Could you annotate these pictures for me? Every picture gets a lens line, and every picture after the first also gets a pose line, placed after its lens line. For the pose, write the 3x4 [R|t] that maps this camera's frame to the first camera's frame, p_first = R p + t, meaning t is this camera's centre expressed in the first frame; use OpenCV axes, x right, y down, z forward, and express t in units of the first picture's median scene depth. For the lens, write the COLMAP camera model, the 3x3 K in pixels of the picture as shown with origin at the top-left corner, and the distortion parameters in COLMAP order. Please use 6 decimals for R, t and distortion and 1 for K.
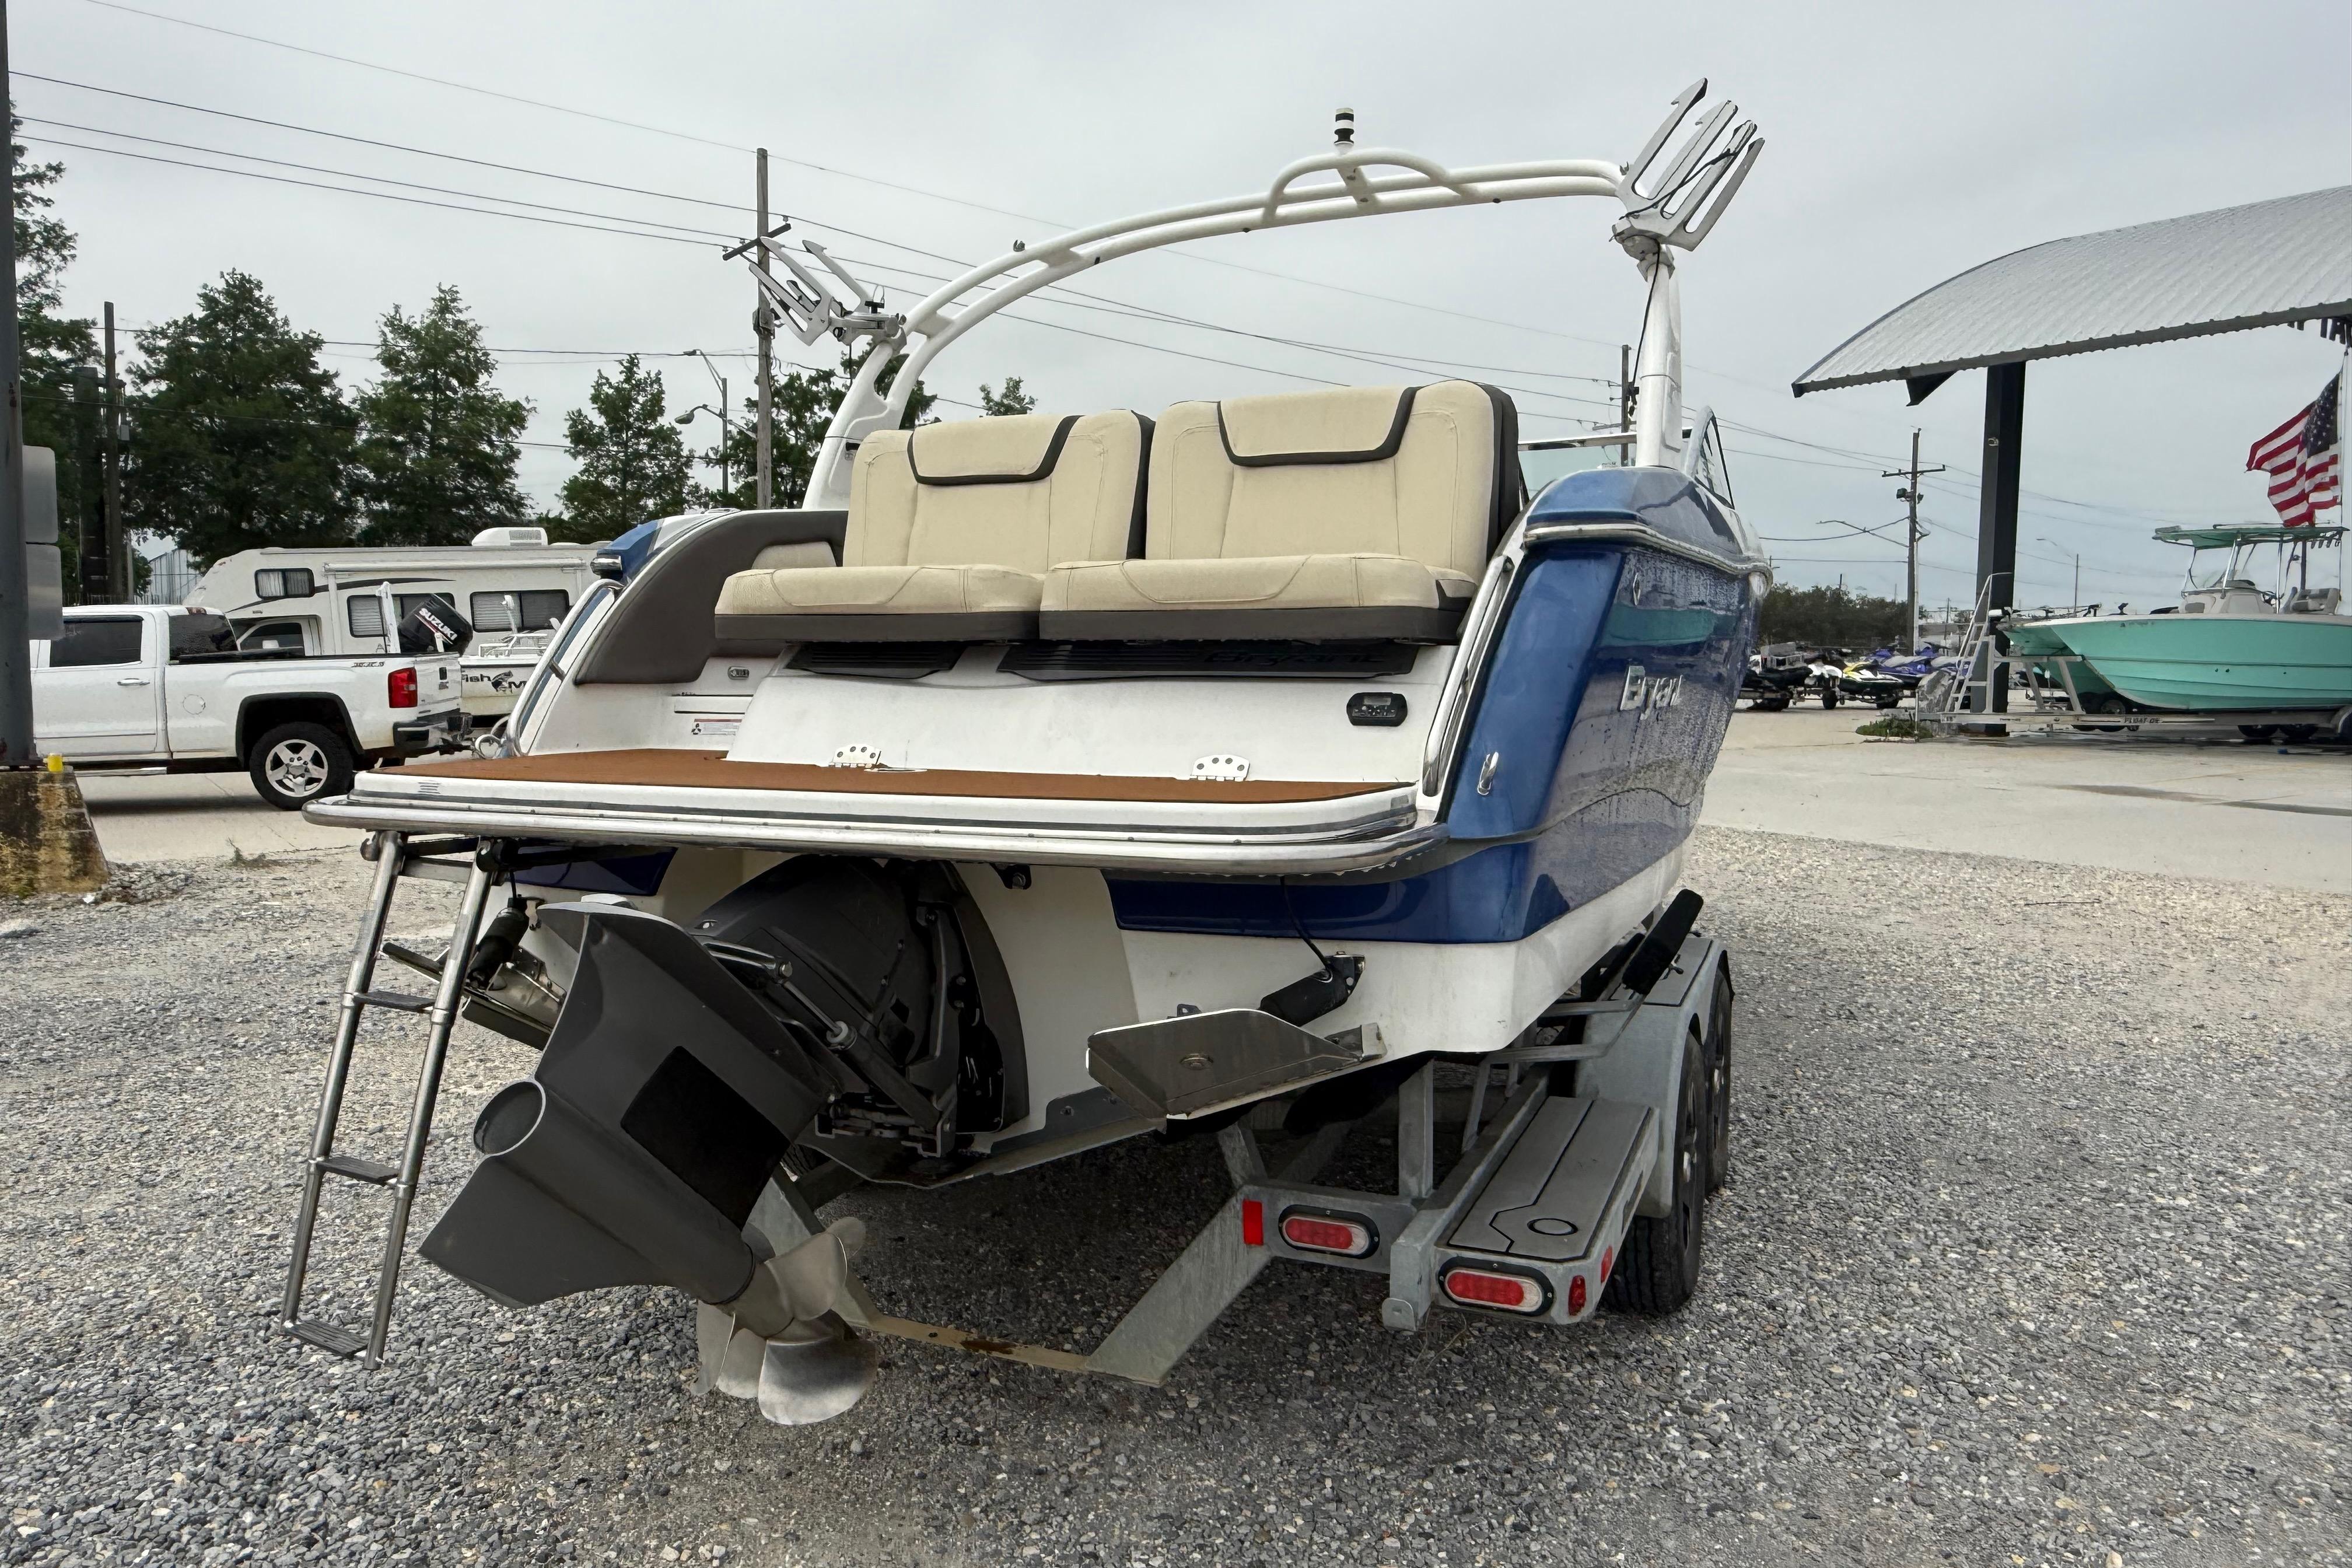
lens RADIAL K [[1542.5, 0, 1176.0], [0, 1542.5, 784.0], [0, 0, 1]] dist [0.004787, -0.001539]
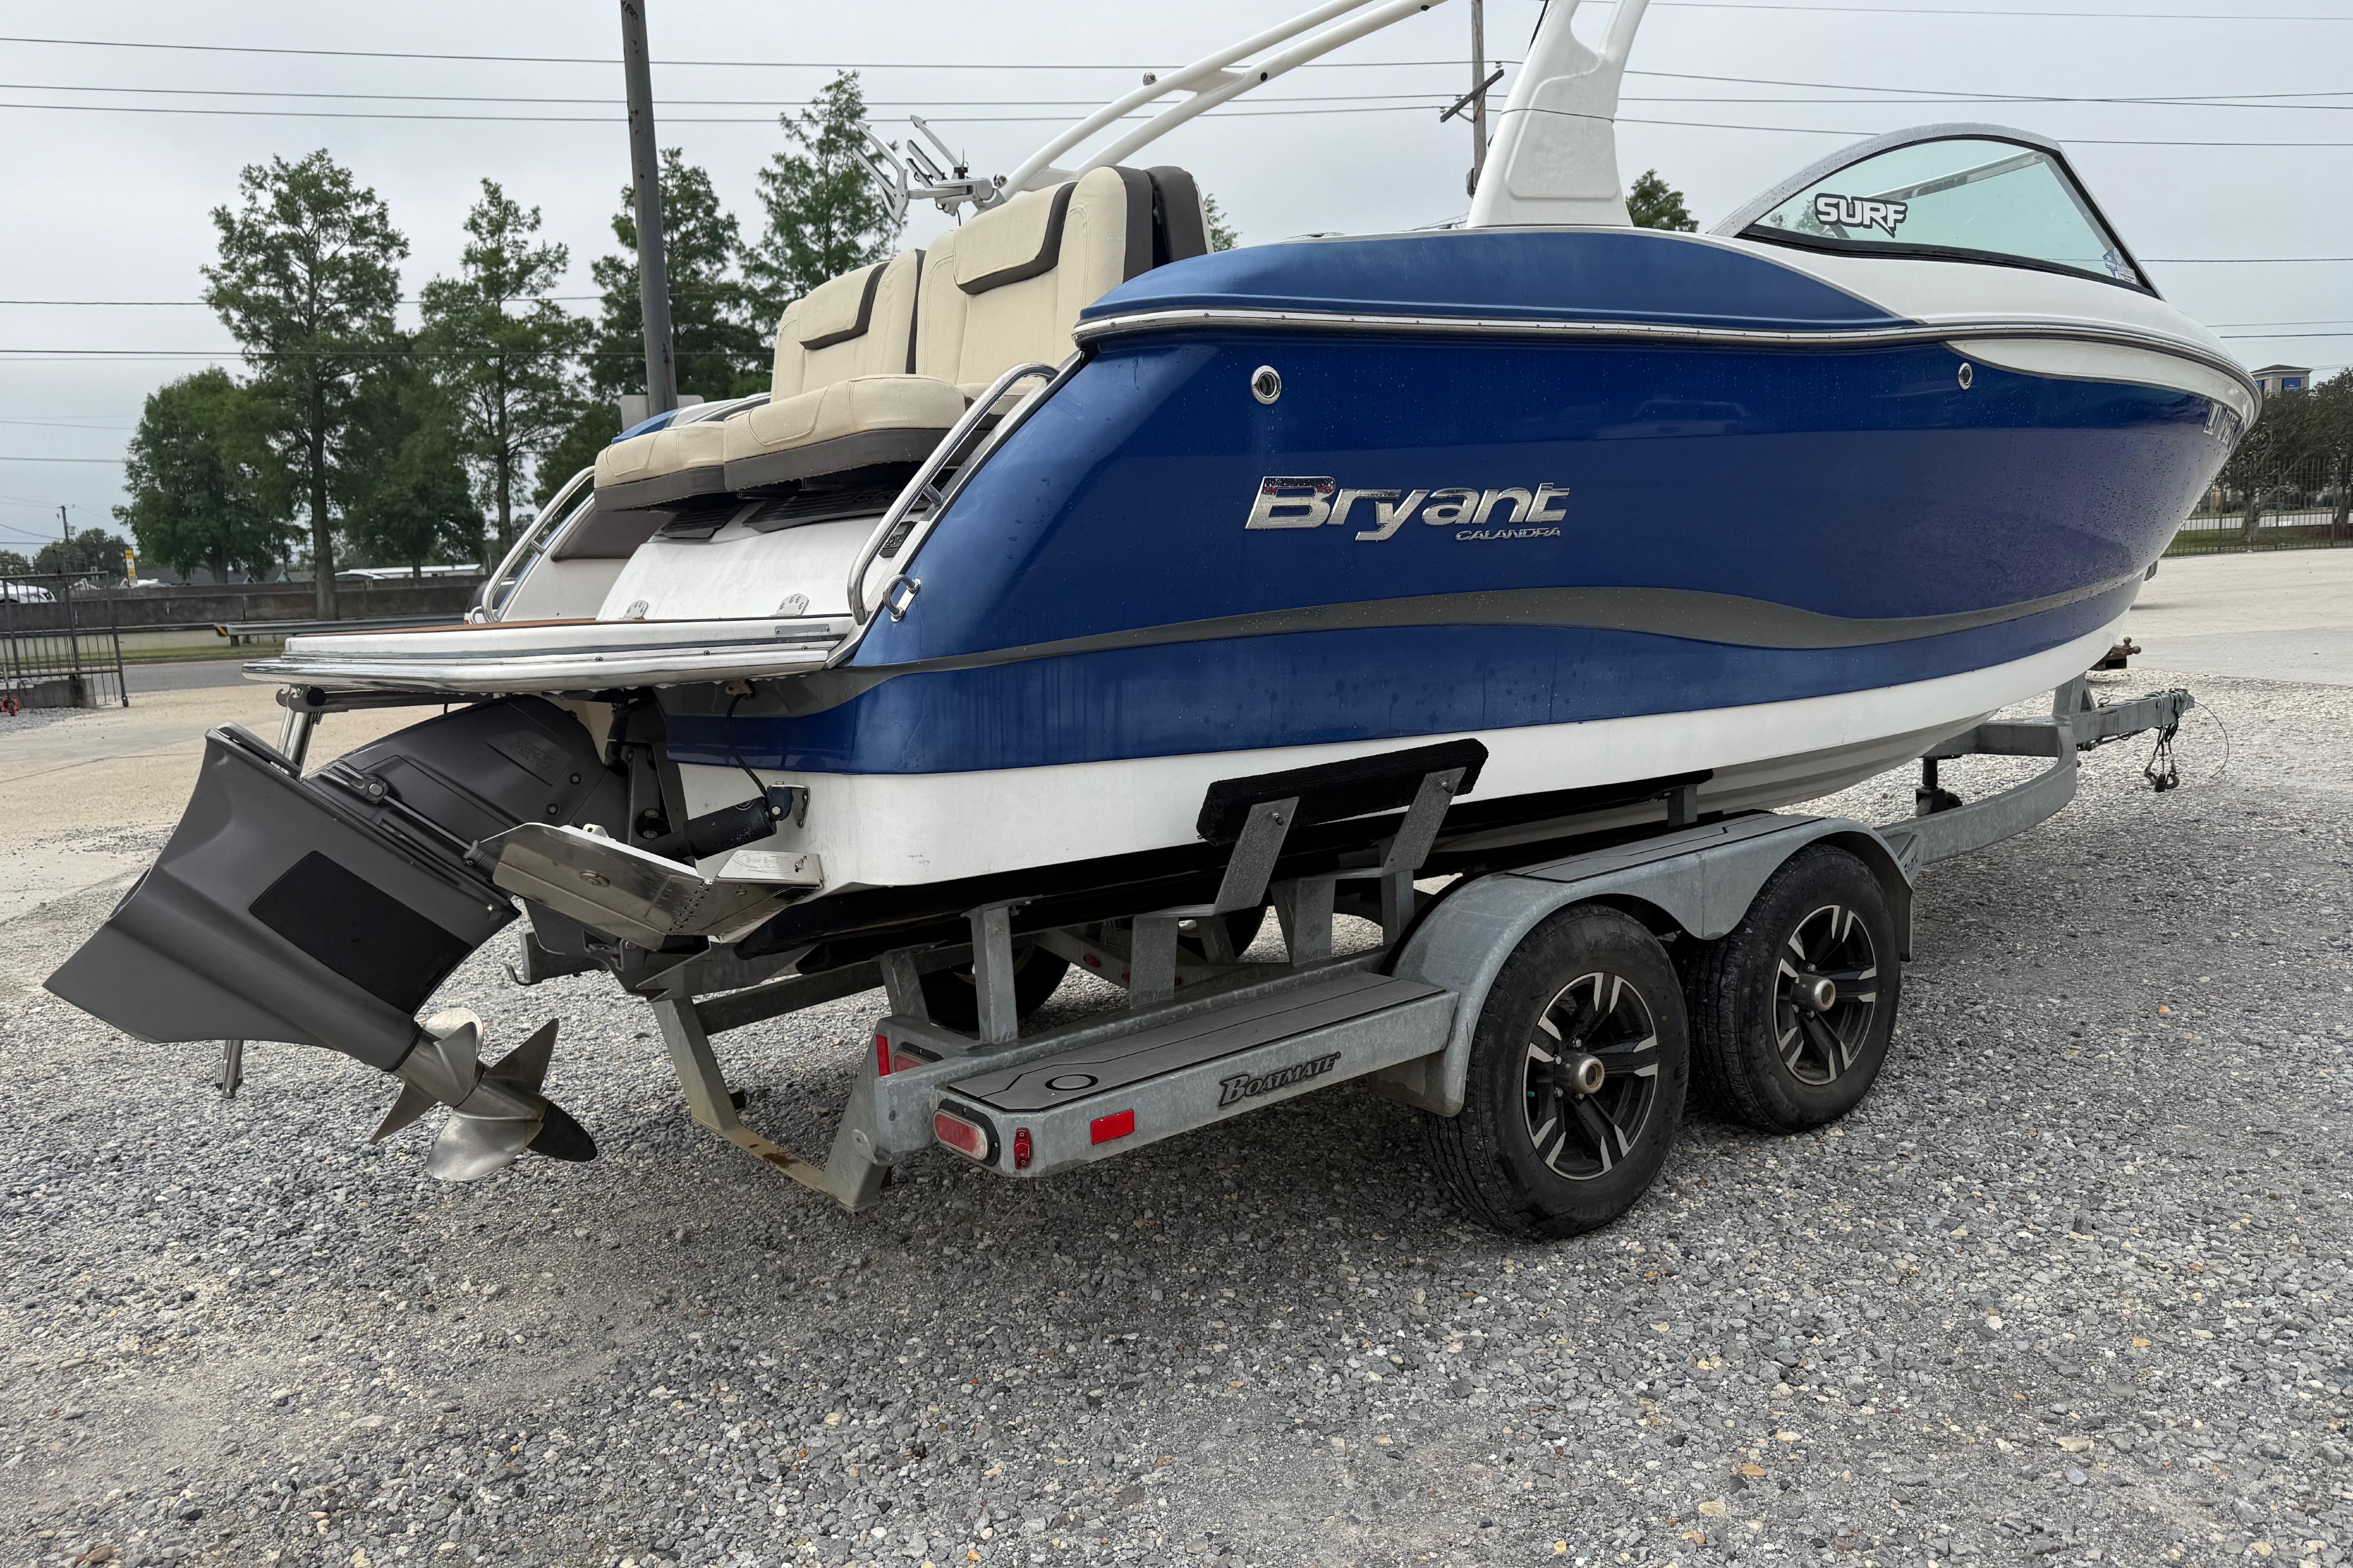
lens RADIAL K [[1627.5, 0, 1183.0], [0, 1627.5, 793.0], [0, 0, 1]] dist [0.073459, -0.083831]
pose [[0.881221, 0.015148, -0.472462, 0.647180], [0.017460, 0.997761, 0.064557, 0.040861], [0.472382, -0.065138, 0.878984, 0.145915]]
